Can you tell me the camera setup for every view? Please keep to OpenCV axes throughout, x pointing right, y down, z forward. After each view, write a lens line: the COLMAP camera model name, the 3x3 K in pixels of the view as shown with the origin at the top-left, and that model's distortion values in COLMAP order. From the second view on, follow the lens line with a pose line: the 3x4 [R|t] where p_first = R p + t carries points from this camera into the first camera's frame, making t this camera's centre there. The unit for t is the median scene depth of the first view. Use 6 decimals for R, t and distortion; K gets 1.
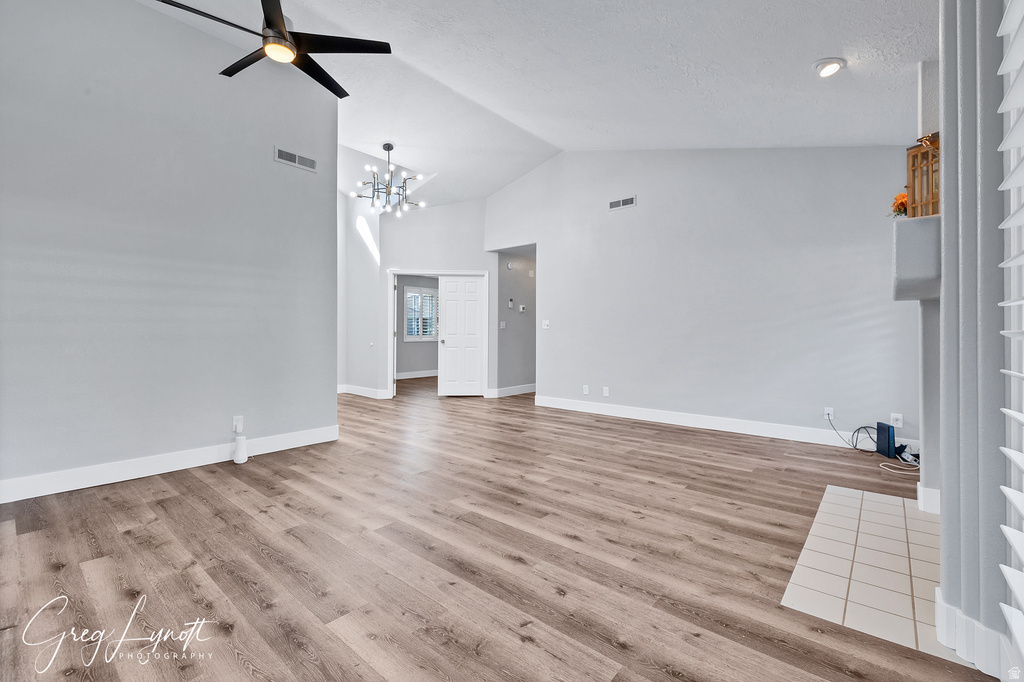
lens RADIAL K [[442.4, 0, 513.5], [0, 442.4, 335.6], [0, 0, 1]] dist [0.003516, 0.000219]
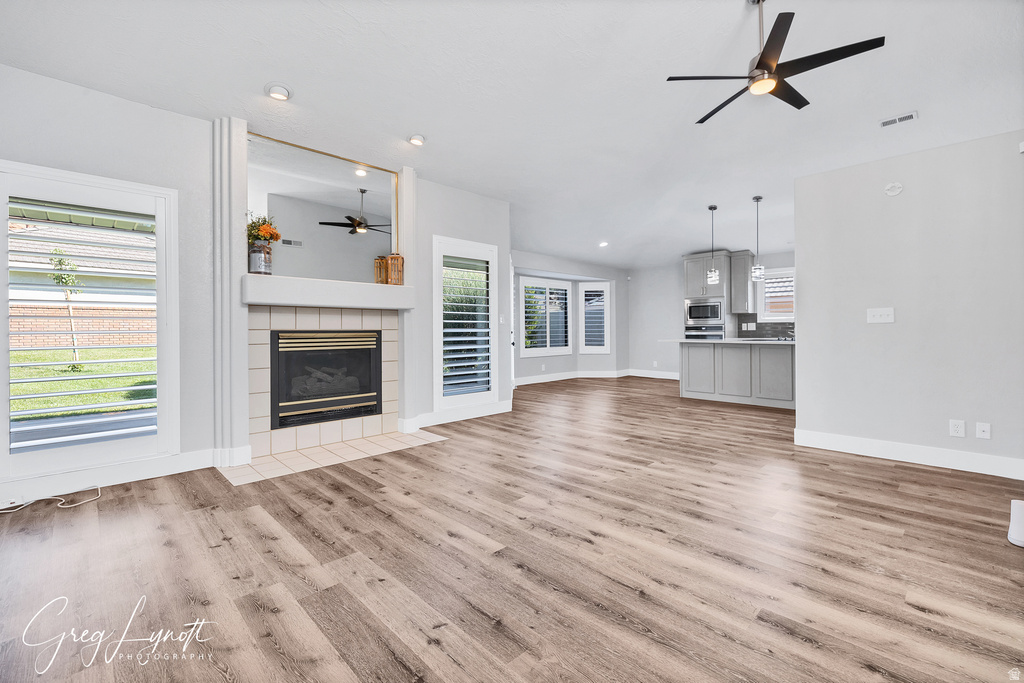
lens RADIAL K [[442.4, 0, 515.0], [0, 442.4, 328.8], [0, 0, 1]] dist [0.003516, 0.000219]
pose [[-0.996320, 0.002925, 0.085658, 0.014362], [0.003079, 0.999994, 0.001656, -0.007426], [-0.085652, 0.001914, -0.996323, 1.953747]]
